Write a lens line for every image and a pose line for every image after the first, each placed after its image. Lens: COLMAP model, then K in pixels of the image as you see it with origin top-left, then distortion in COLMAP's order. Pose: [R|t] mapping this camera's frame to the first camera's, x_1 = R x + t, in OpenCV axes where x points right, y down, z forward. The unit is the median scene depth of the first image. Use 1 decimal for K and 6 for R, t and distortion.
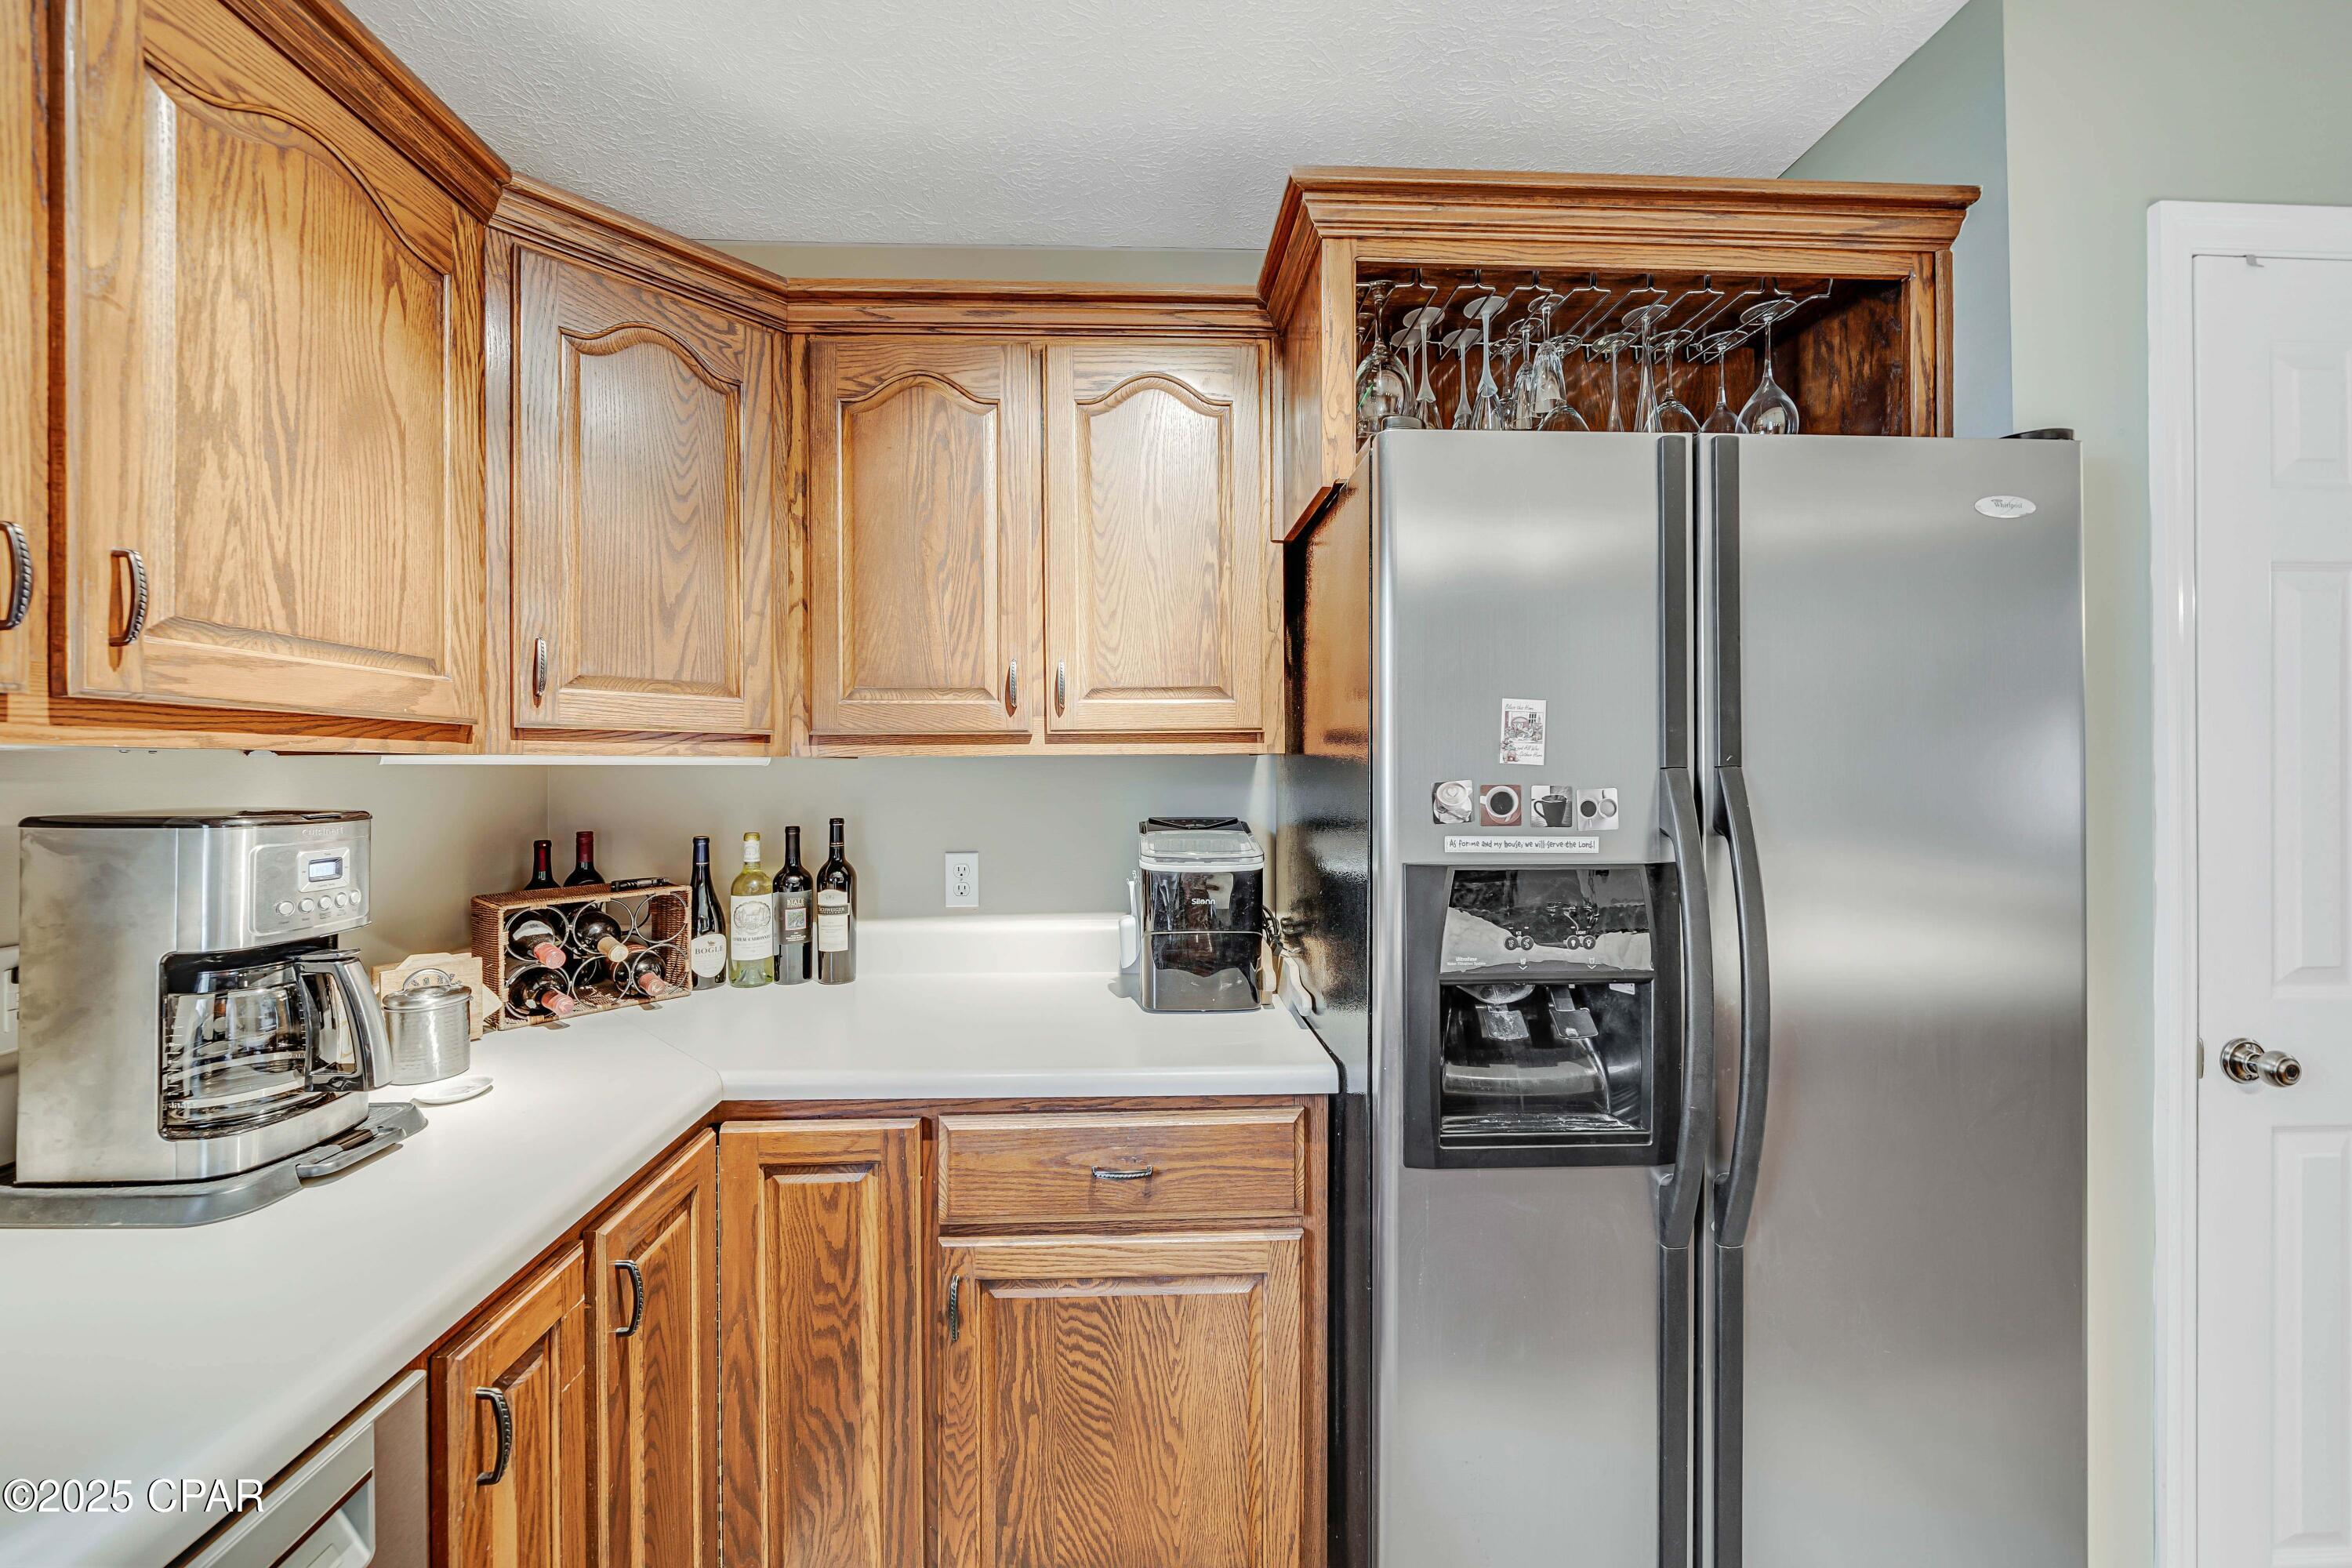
lens RADIAL K [[896.6, 0, 1162.3], [0, 896.6, 769.3], [0, 0, 1]] dist [-0.002305, -0.000187]
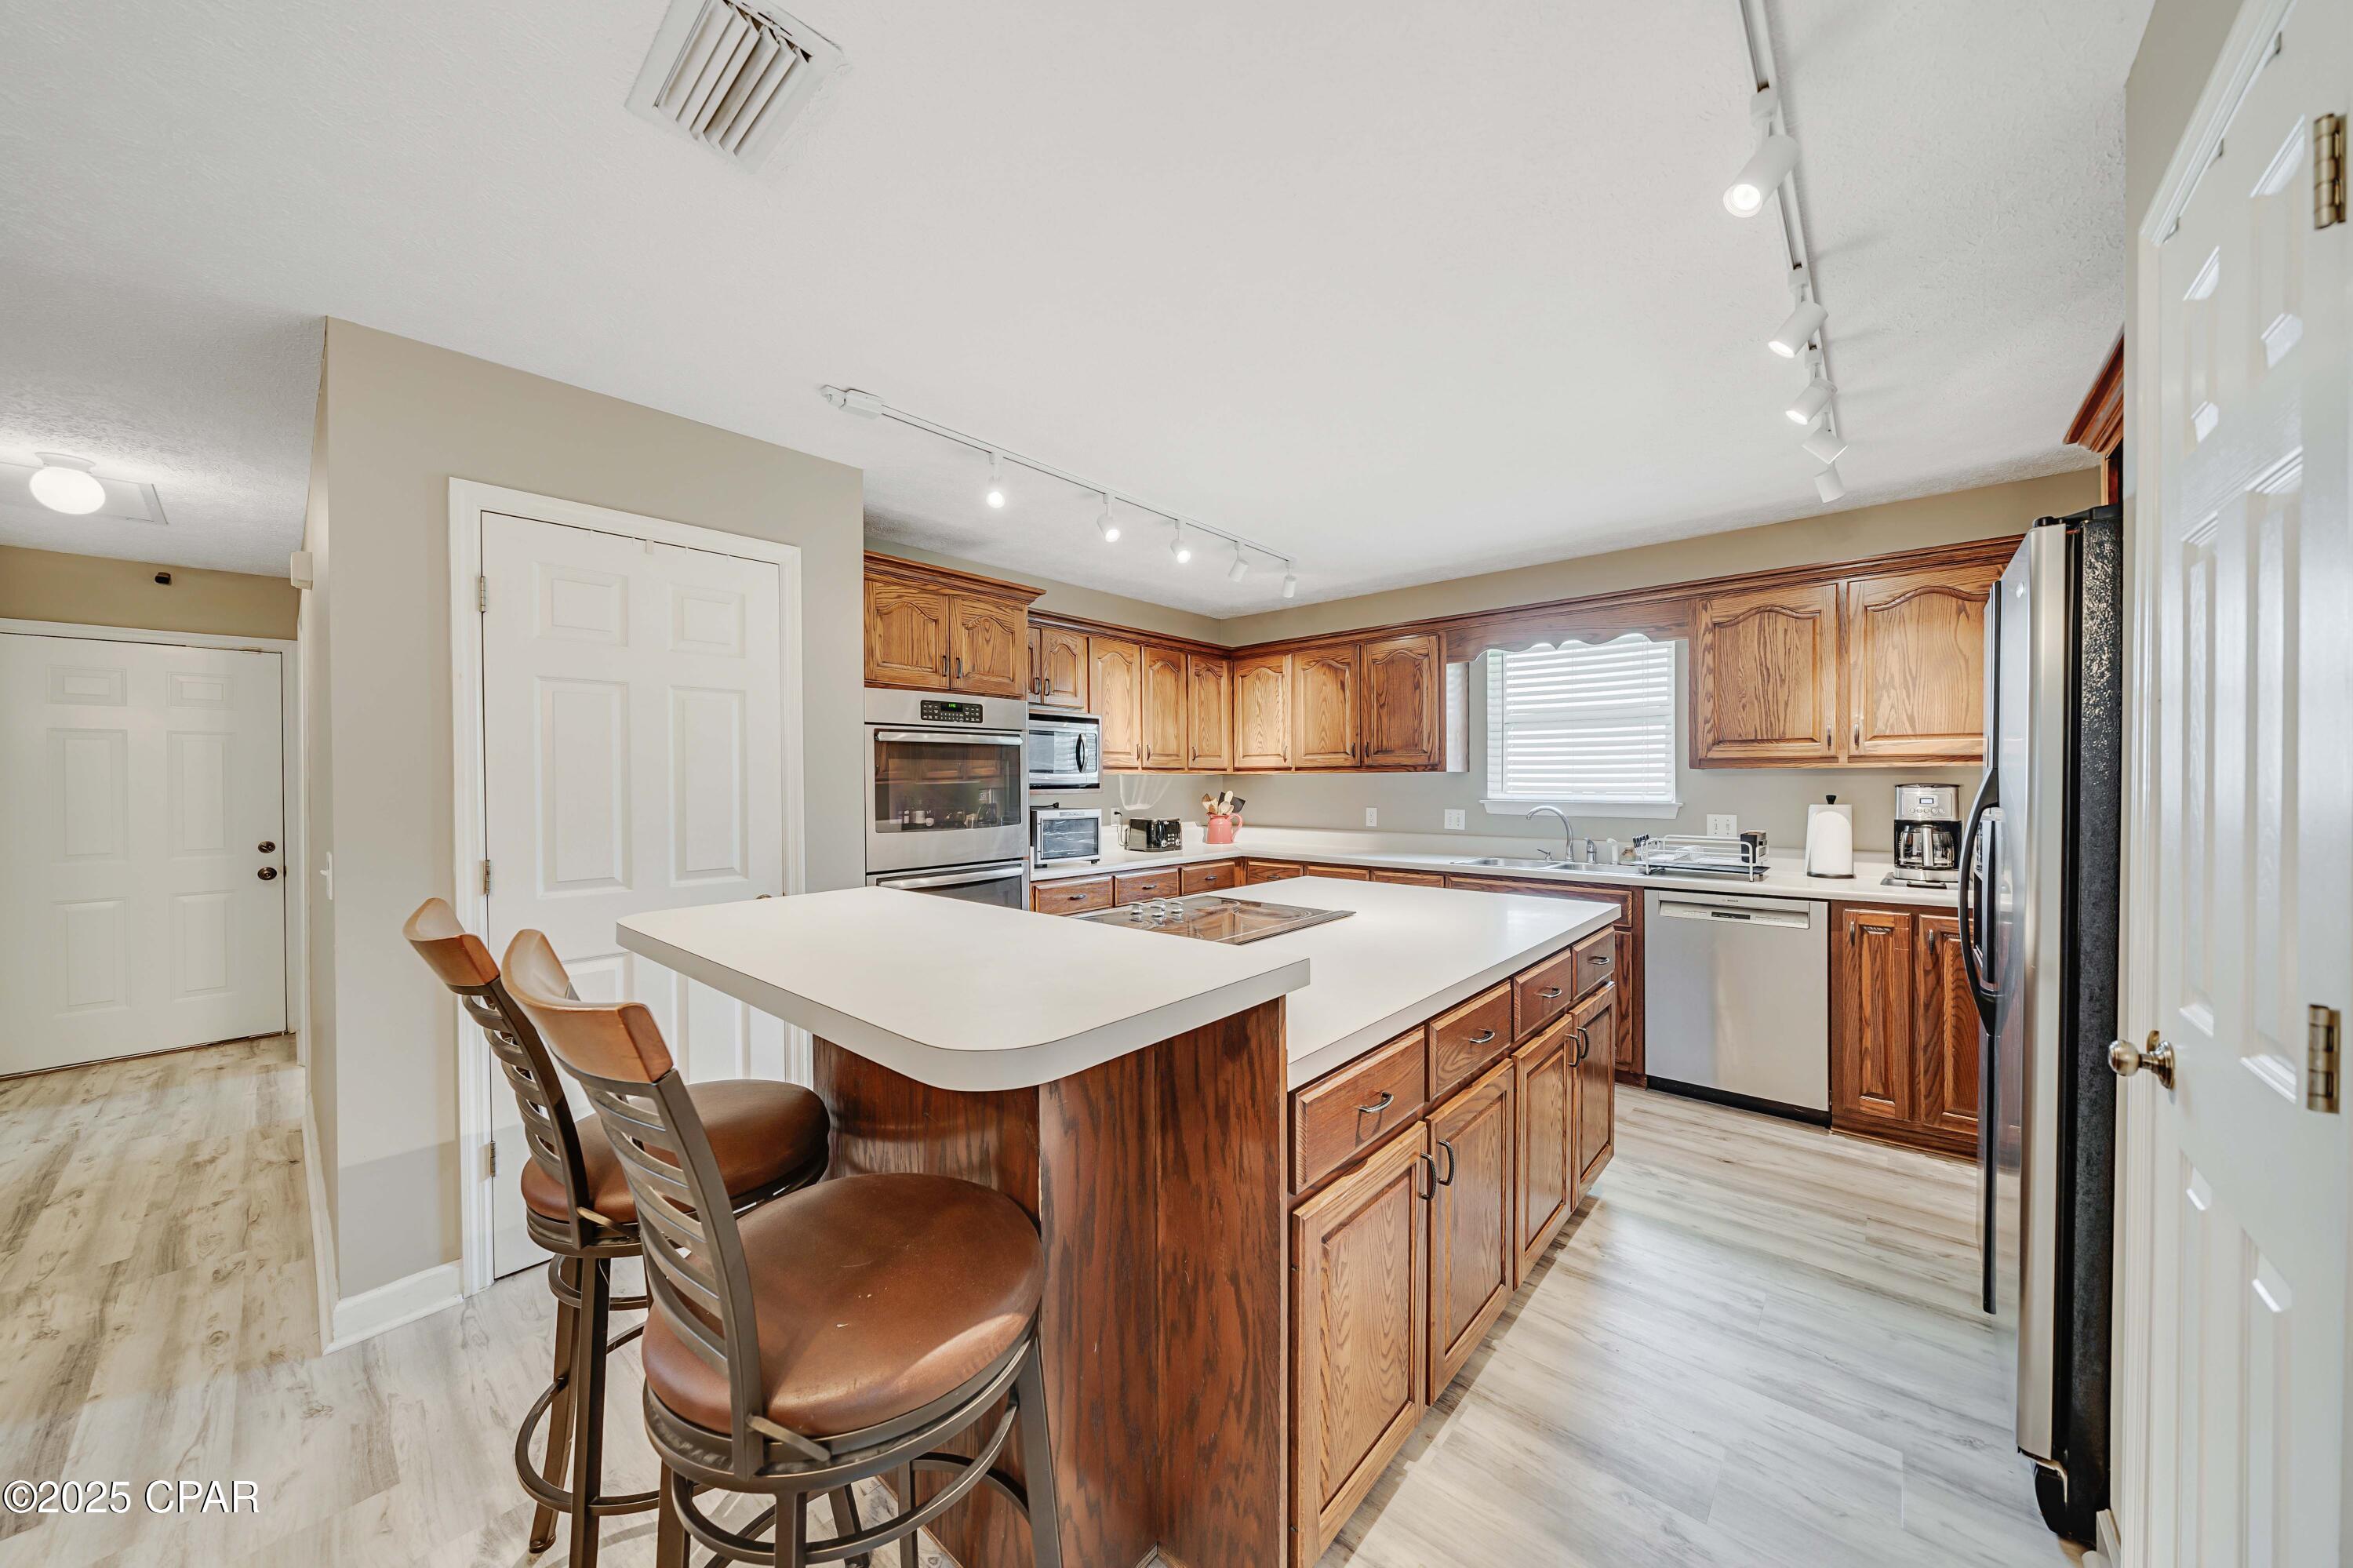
lens RADIAL K [[809.8, 0, 1163.9], [0, 809.8, 783.9], [0, 0, 1]] dist [0.000455, -0.000029]
pose [[-0.697347, 0.008943, -0.716678, 2.616184], [0.007269, 0.999959, 0.005405, 0.006934], [0.716697, -0.001440, -0.697384, 0.841419]]
